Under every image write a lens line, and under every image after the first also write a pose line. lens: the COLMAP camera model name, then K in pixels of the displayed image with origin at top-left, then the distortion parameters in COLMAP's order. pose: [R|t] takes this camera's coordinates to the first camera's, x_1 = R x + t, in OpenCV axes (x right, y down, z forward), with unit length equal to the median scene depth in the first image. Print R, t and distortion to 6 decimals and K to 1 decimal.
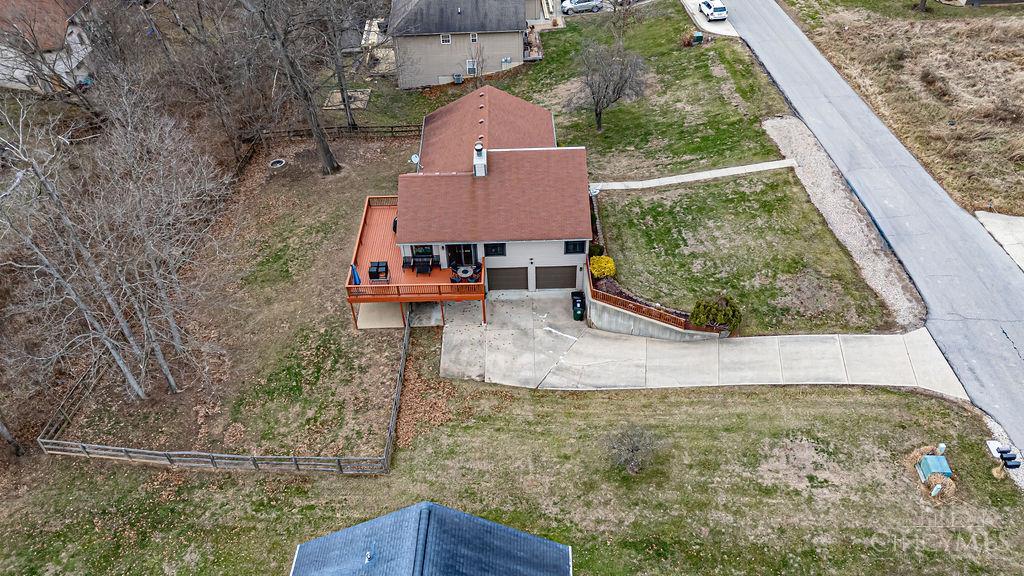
lens RADIAL K [[750.0, 0, 514.5], [0, 750.0, 282.1], [0, 0, 1]] dist [0.063487, -0.040228]
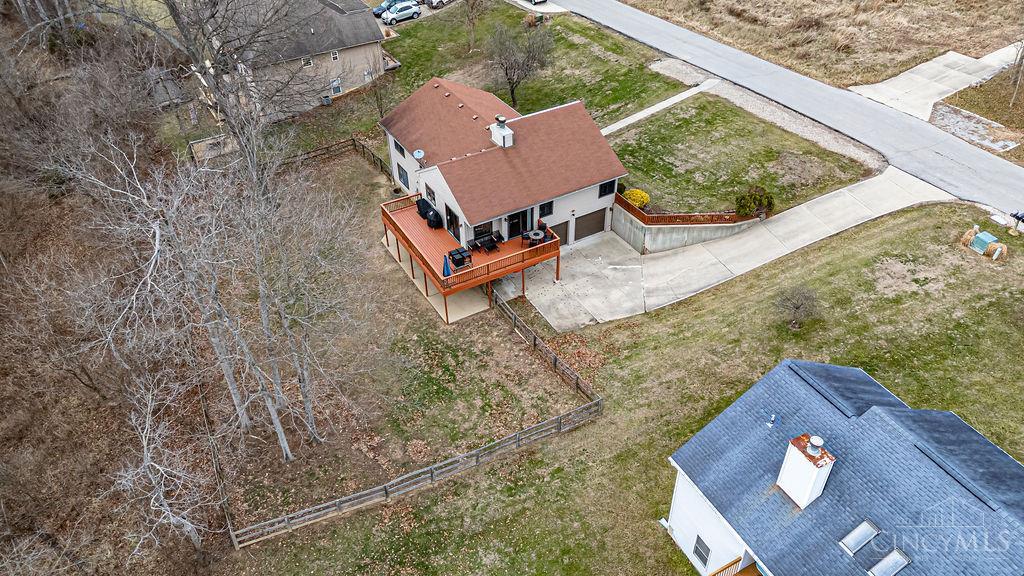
lens RADIAL K [[750.0, 0, 511.5], [0, 750.0, 284.8], [0, 0, 1]] dist [0.063487, -0.040228]
pose [[0.871722, -0.296421, 0.390174, -0.535502], [0.316167, 0.948596, 0.014287, 0.027760], [-0.374353, 0.110906, 0.920630, 0.072504]]
